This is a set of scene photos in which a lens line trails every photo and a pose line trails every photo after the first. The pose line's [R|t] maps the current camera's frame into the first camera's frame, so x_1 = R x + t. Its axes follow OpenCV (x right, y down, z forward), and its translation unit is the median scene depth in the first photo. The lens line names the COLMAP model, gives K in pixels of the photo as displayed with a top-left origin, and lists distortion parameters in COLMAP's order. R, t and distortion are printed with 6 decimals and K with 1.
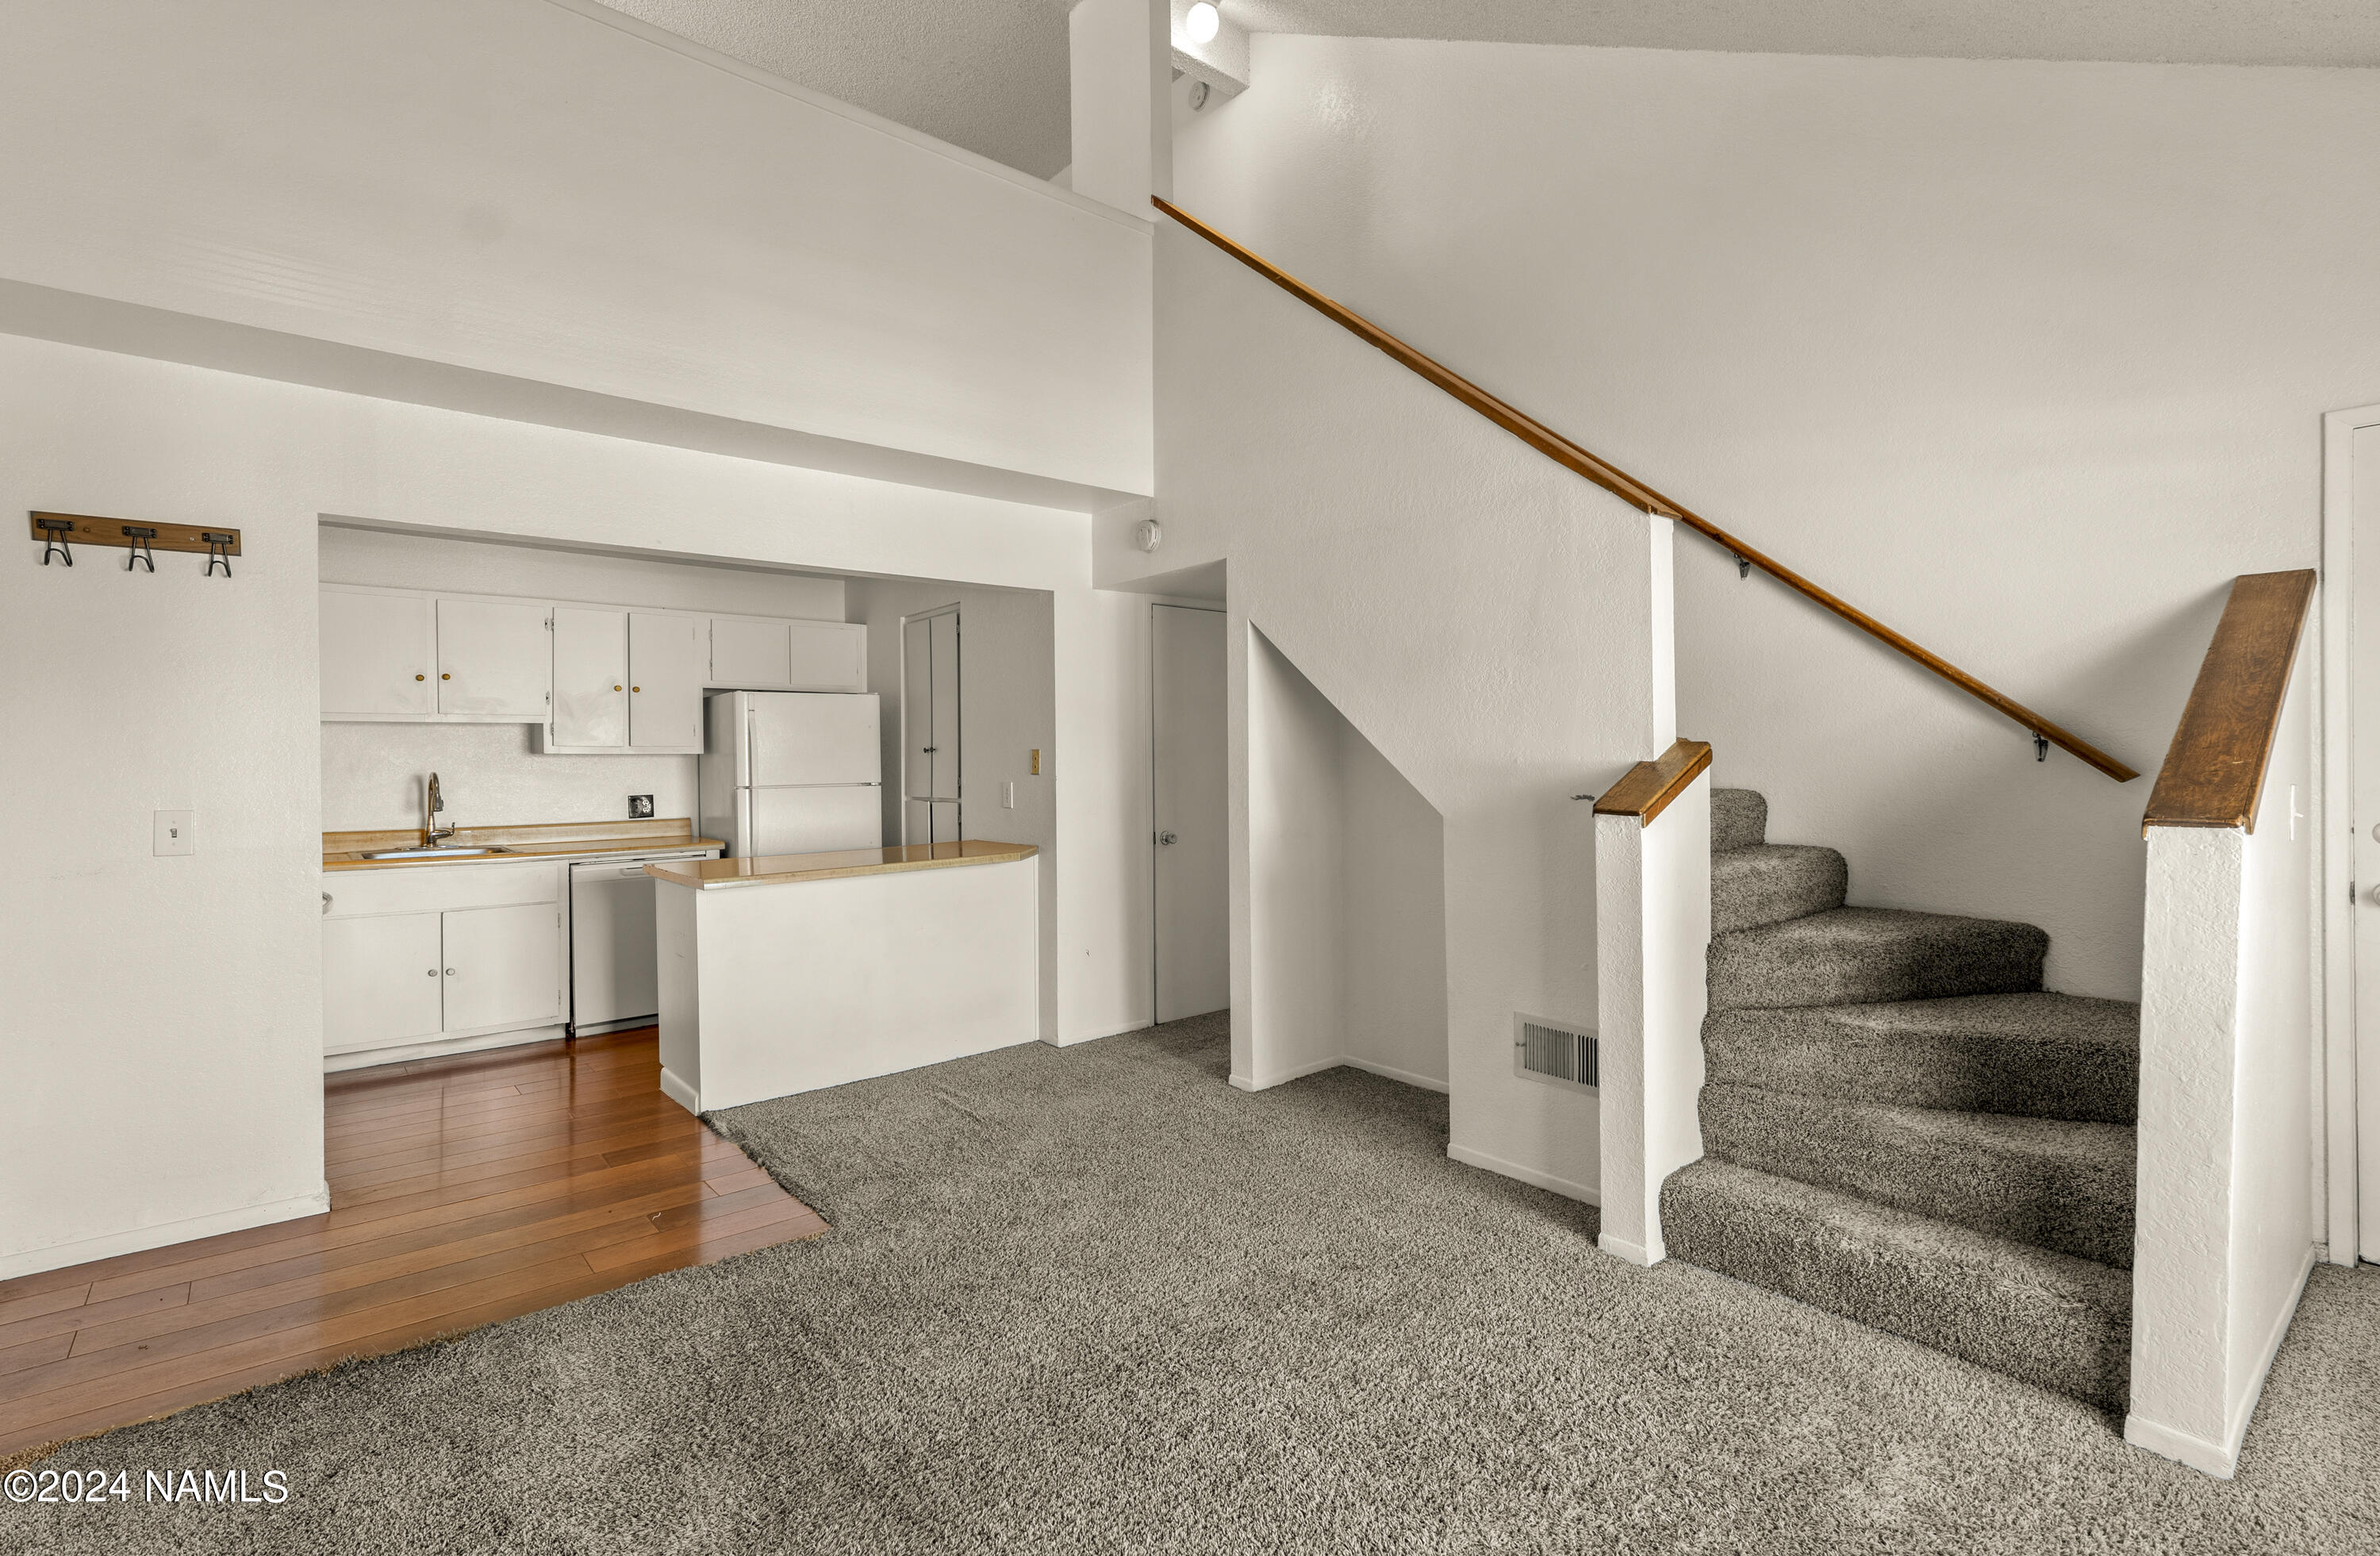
lens RADIAL K [[1079.6, 0, 1190.0], [0, 1079.6, 778.0], [0, 0, 1]] dist [0.000021, 0.000006]
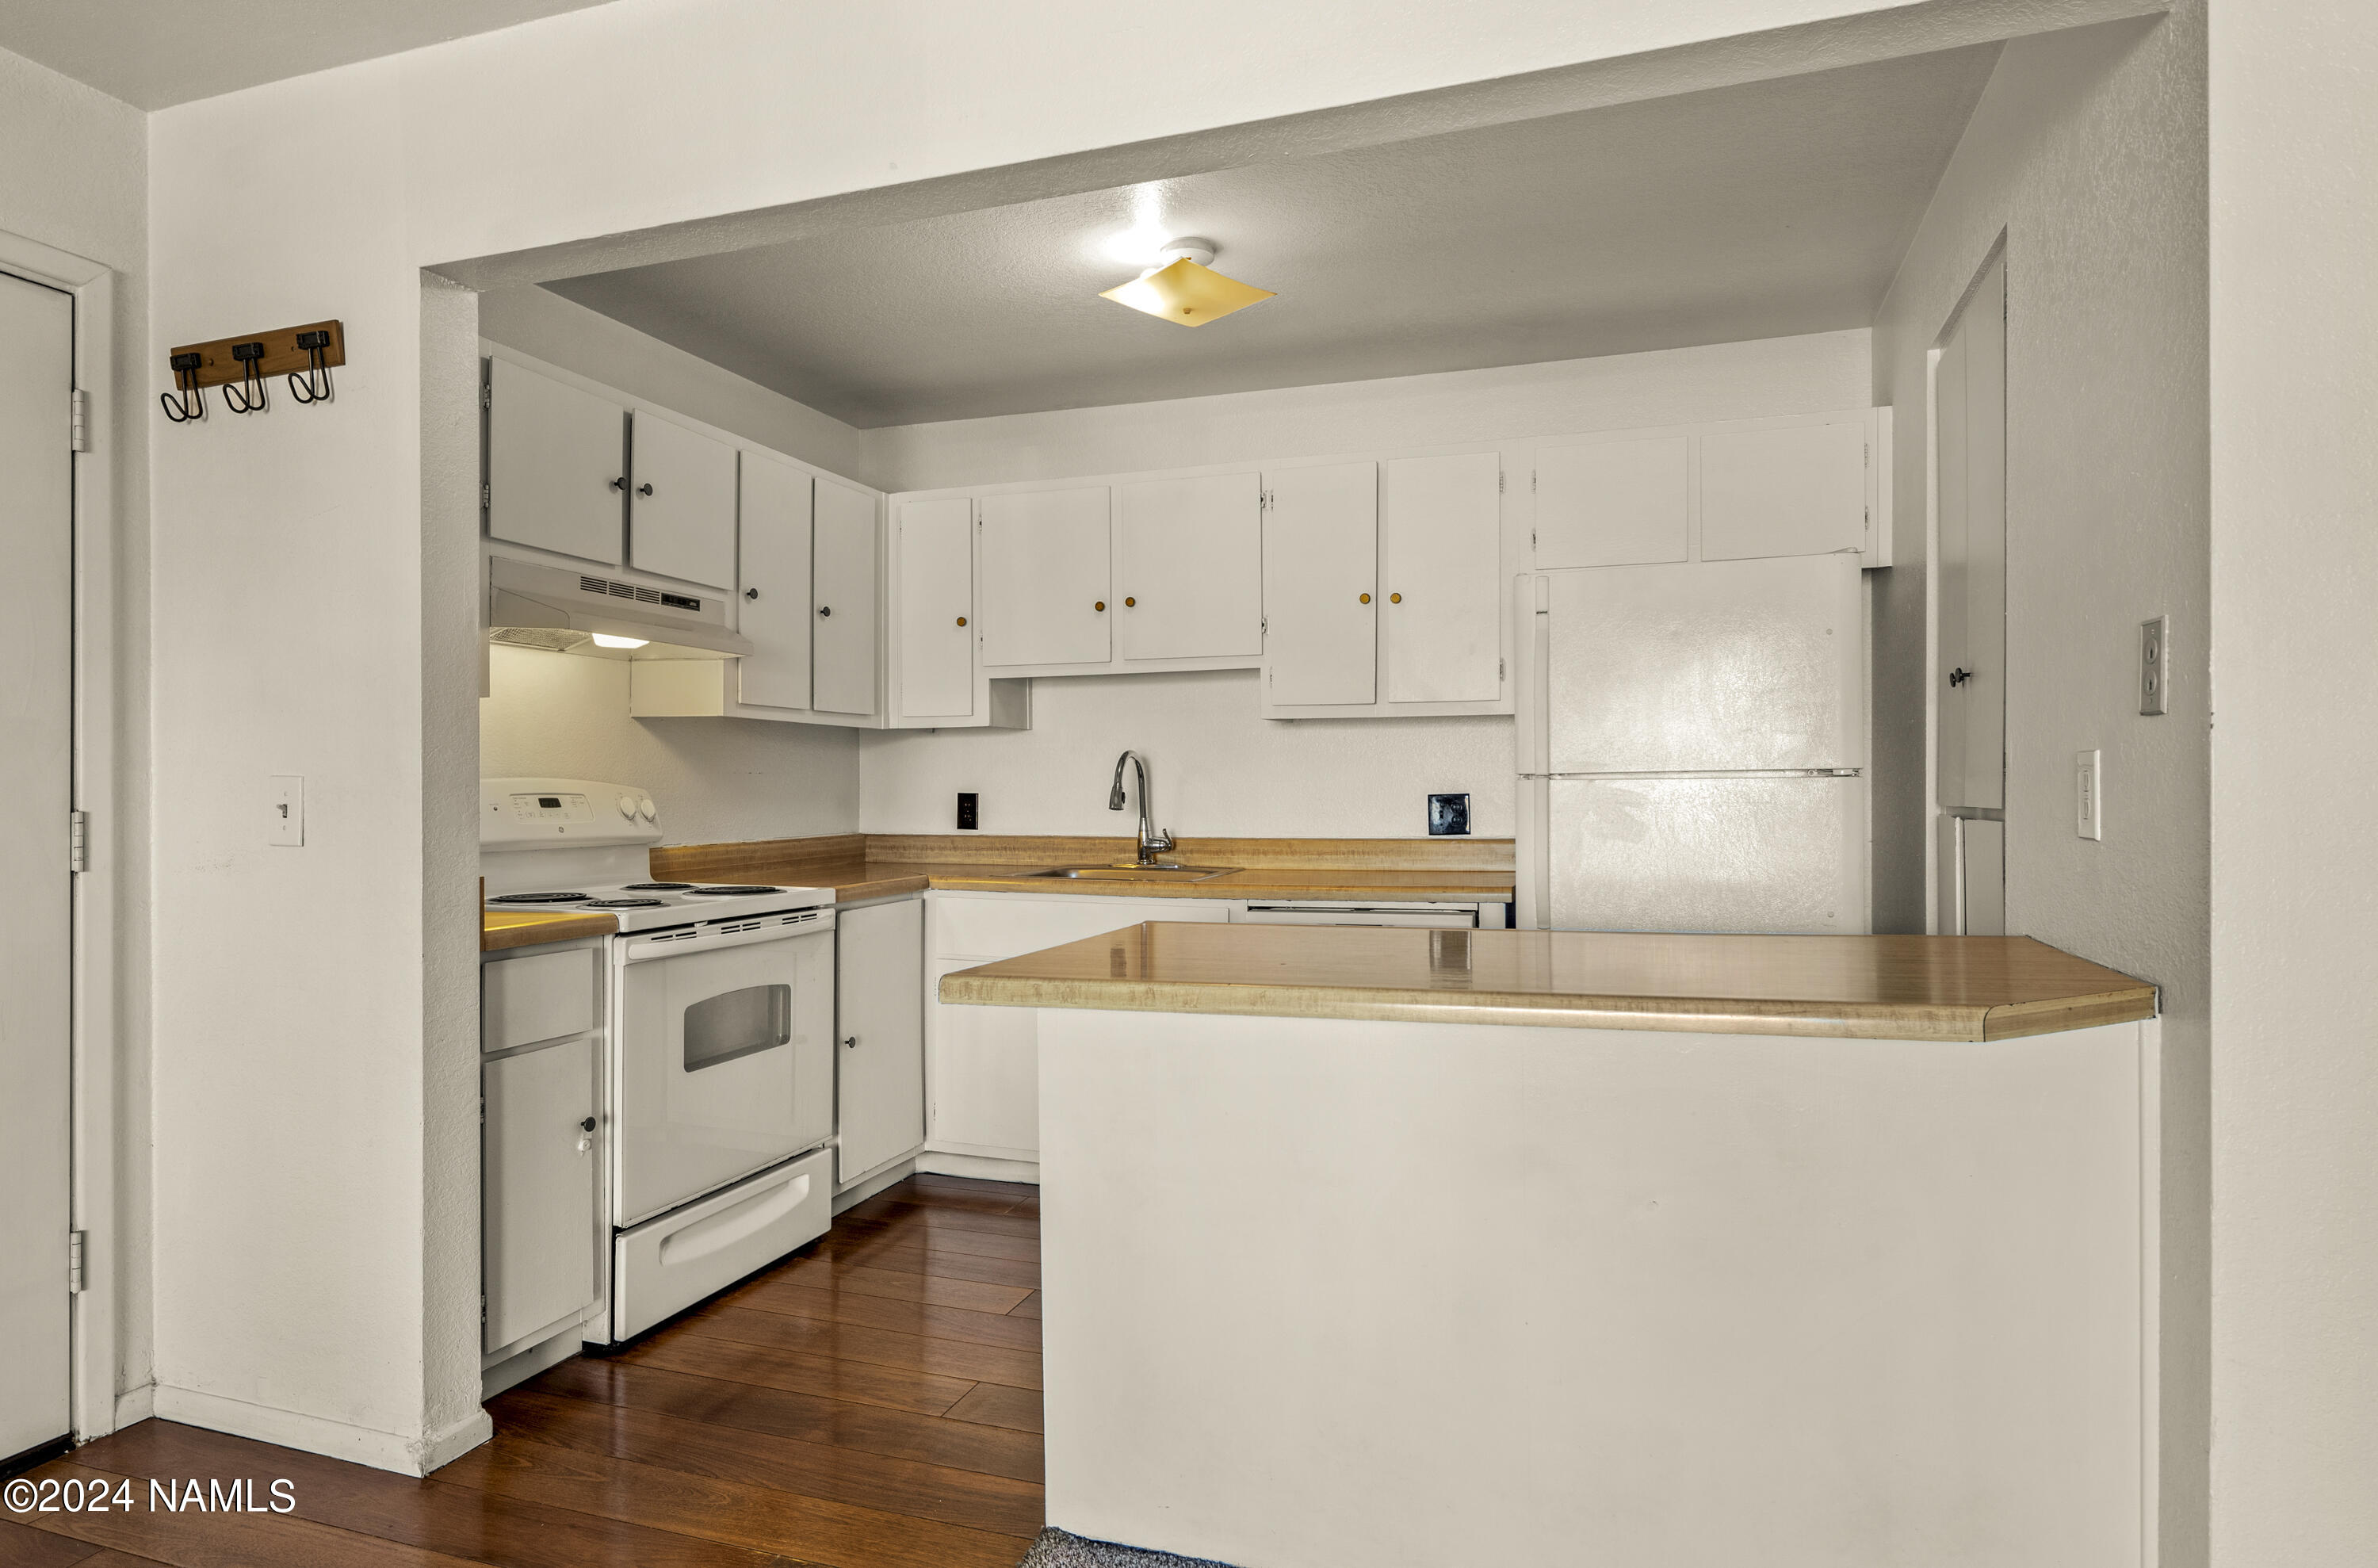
lens RADIAL K [[1345.1, 0, 1195.5], [0, 1345.1, 791.7], [0, 0, 1]] dist [0.016448, -0.000028]
pose [[0.519140, 0.008011, -0.854652, 0.019708], [-0.013302, 0.999911, 0.001292, 0.017844], [0.854586, 0.010697, 0.519200, 0.607773]]
